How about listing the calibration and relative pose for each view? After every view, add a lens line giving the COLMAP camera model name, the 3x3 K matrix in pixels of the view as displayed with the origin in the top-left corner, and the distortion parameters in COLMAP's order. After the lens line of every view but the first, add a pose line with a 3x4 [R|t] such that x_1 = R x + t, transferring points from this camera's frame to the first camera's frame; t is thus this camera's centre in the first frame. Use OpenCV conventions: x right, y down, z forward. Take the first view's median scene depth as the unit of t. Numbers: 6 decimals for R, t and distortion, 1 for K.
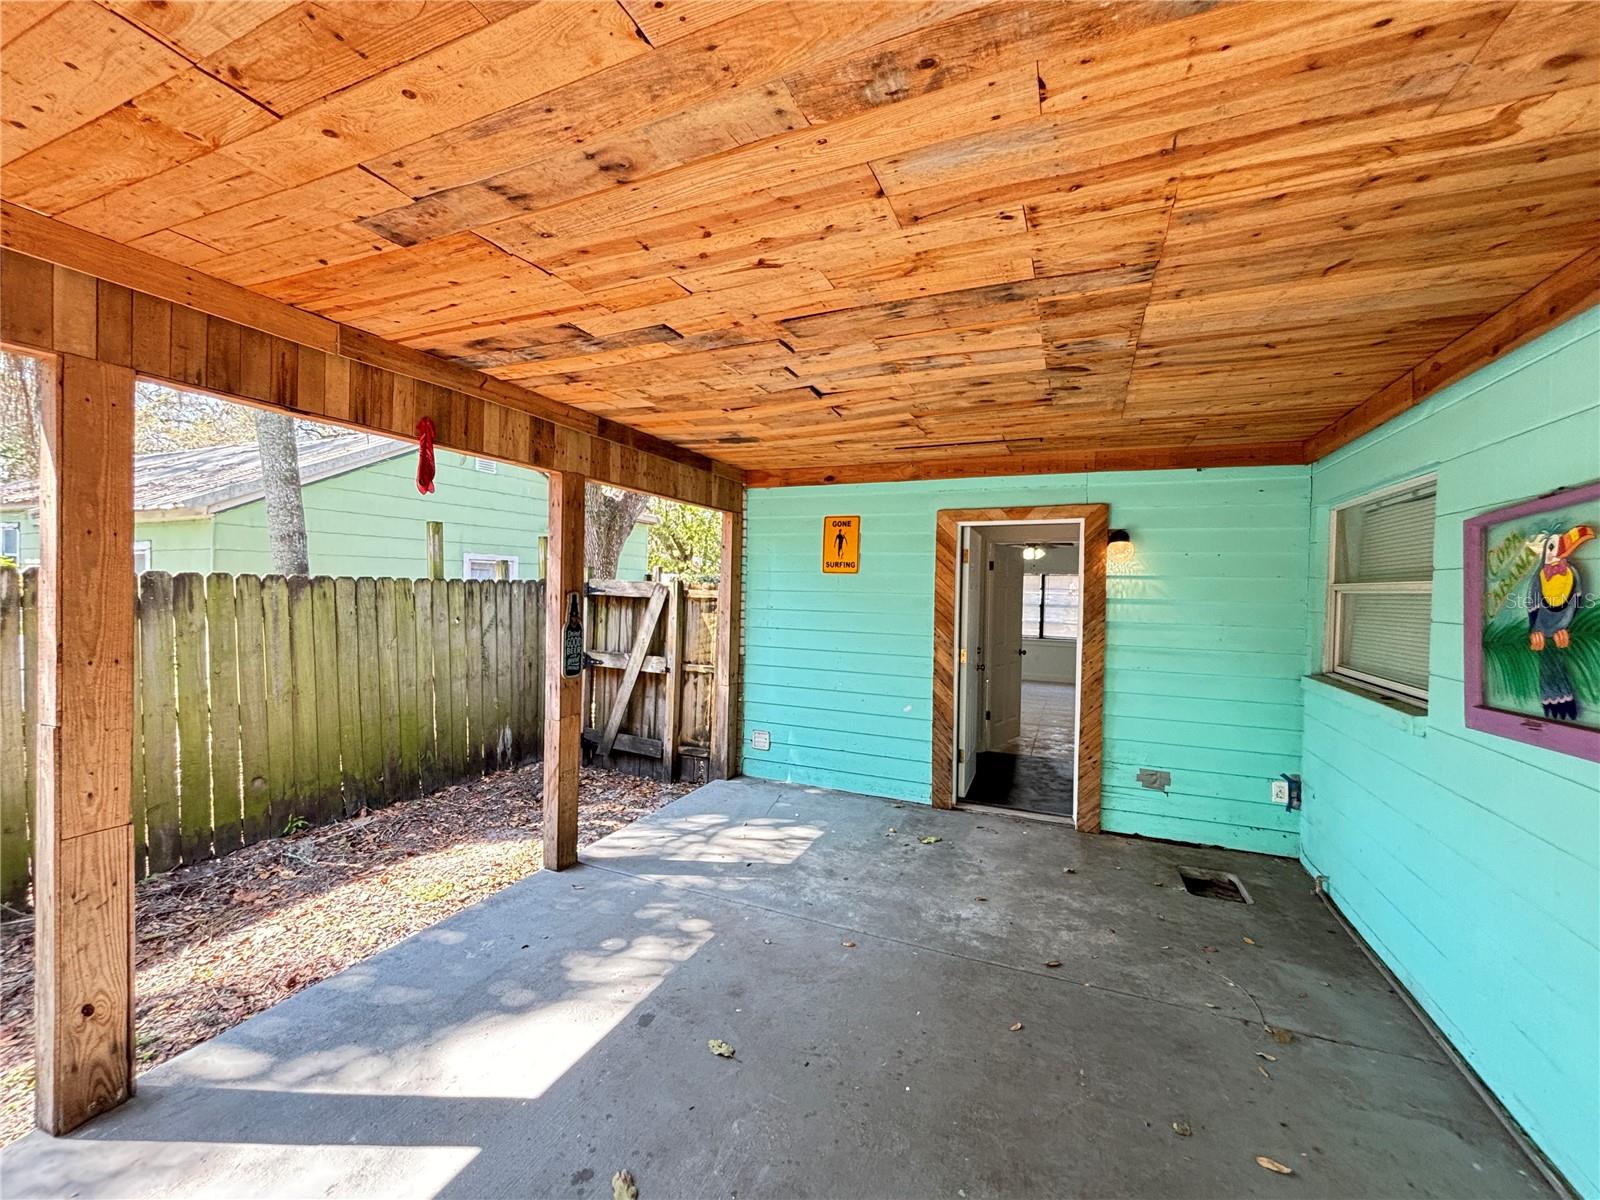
lens RADIAL K [[647.1, 0, 800.6], [0, 647.1, 598.3], [0, 0, 1]] dist [-0.000636, 0.001183]
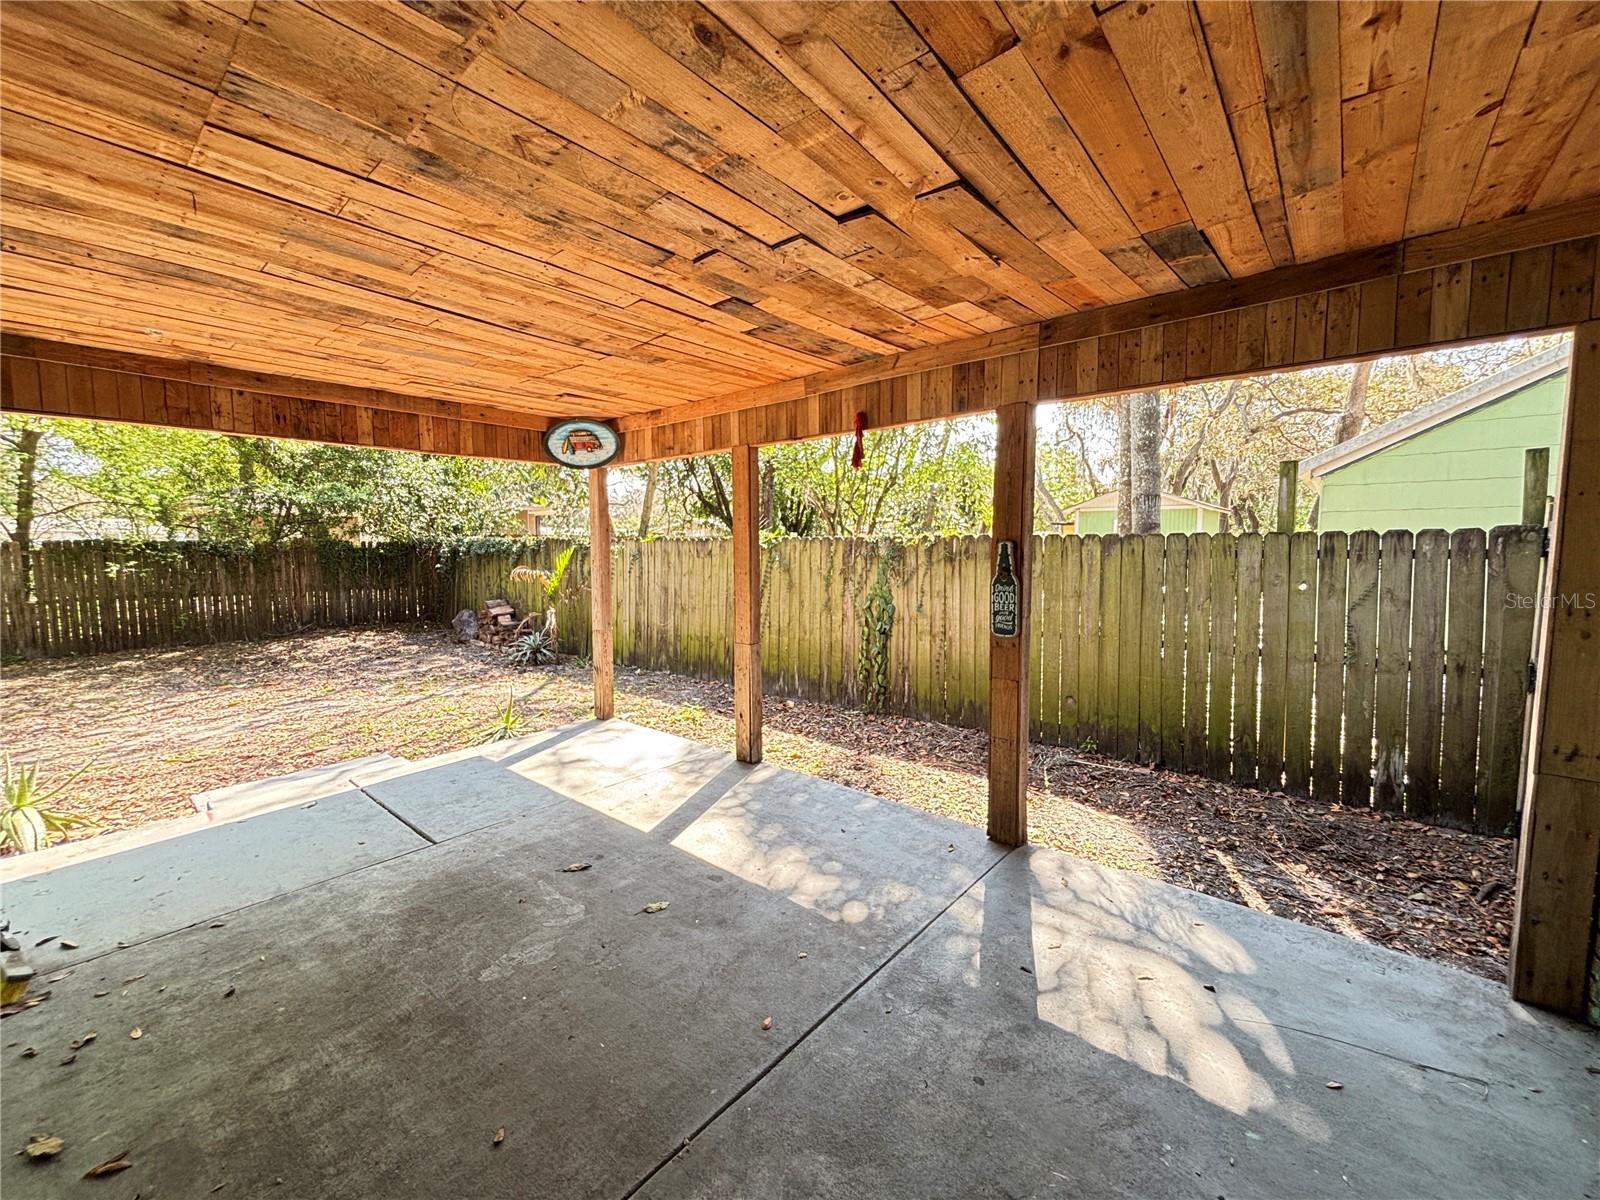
lens RADIAL K [[647.1, 0, 801.9], [0, 647.1, 596.9], [0, 0, 1]] dist [-0.000636, 0.001183]
pose [[-0.288566, 0.056333, -0.955801, 0.533225], [-0.018599, 0.997750, 0.064420, 0.012948], [0.957279, 0.036367, -0.286869, 0.908863]]
